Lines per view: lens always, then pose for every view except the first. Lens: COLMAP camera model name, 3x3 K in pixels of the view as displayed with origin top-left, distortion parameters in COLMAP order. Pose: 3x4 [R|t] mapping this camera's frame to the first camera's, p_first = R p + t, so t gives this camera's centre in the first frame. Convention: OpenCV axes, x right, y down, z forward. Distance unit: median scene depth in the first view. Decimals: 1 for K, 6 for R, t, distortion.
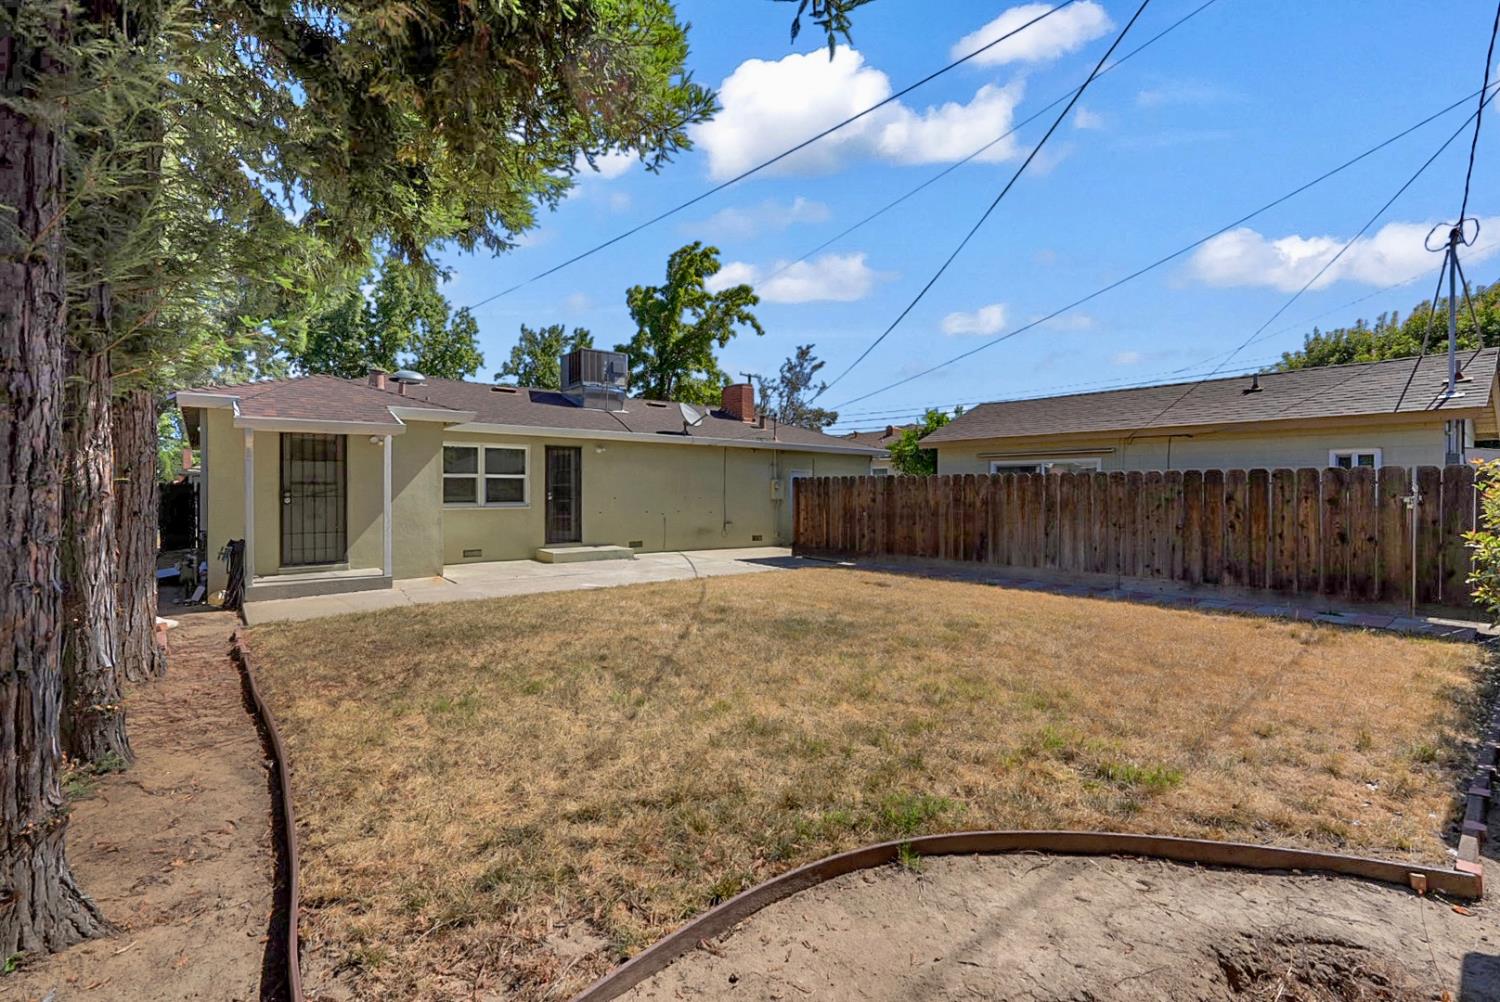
lens RADIAL K [[662.8, 0, 743.3], [0, 662.8, 499.8], [0, 0, 1]] dist [-0.014115, 0.000177]
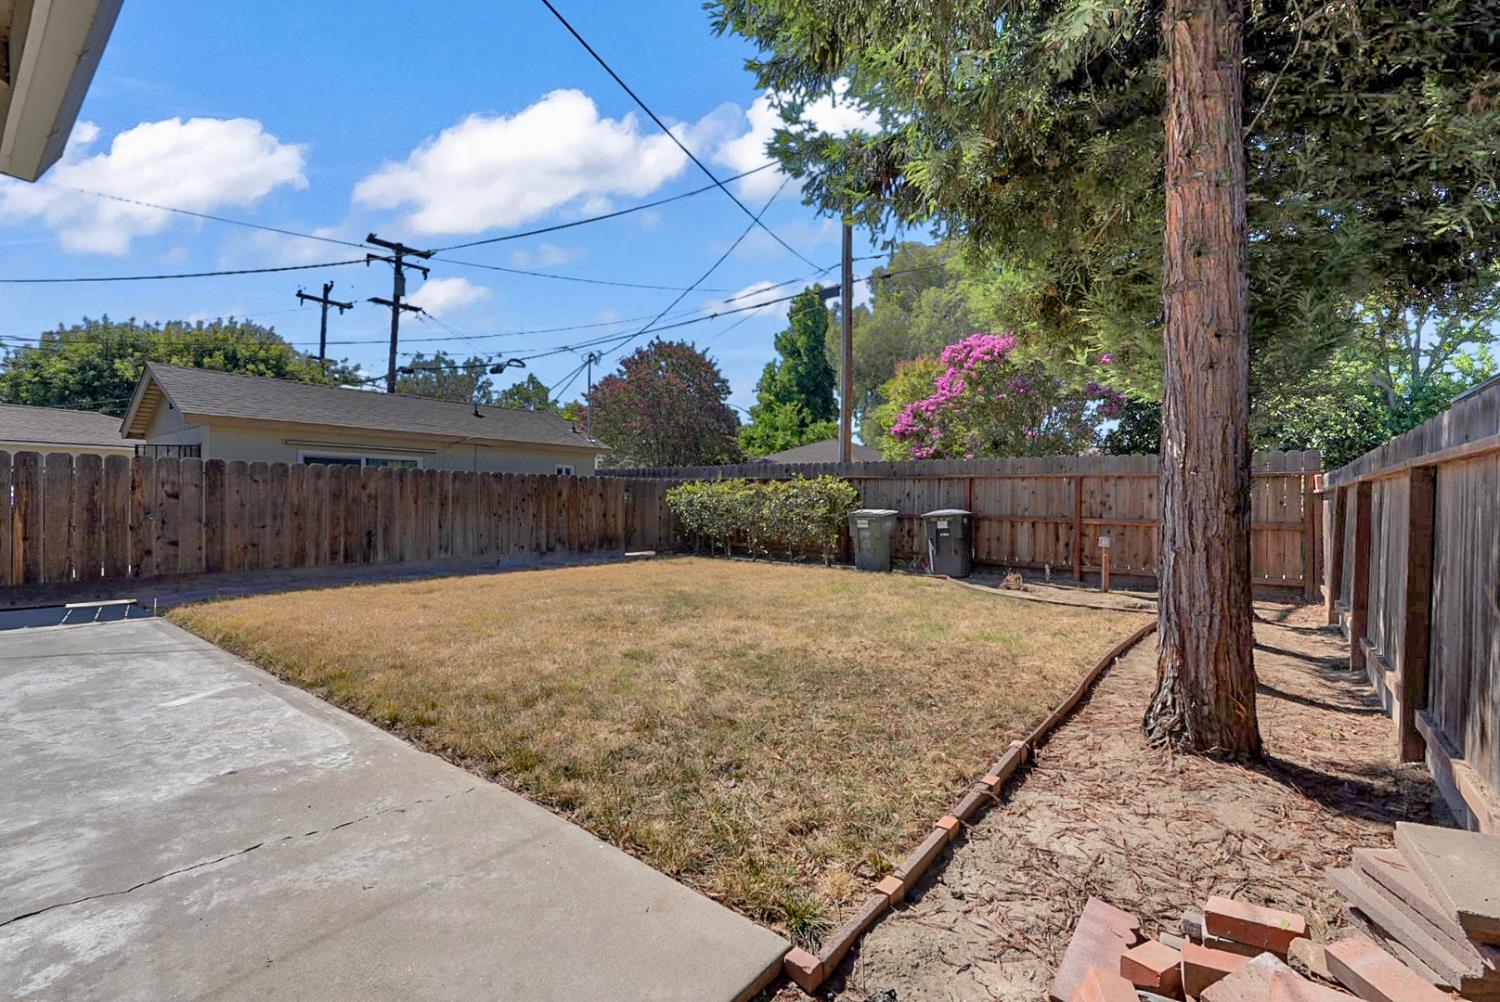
lens RADIAL K [[662.8, 0, 743.3], [0, 662.8, 499.8], [0, 0, 1]] dist [-0.014115, 0.000177]
pose [[-0.188432, -0.012496, 0.982007, -0.766658], [-0.004675, 0.999919, 0.011827, -0.007817], [-0.982075, -0.002362, -0.188475, 0.792036]]
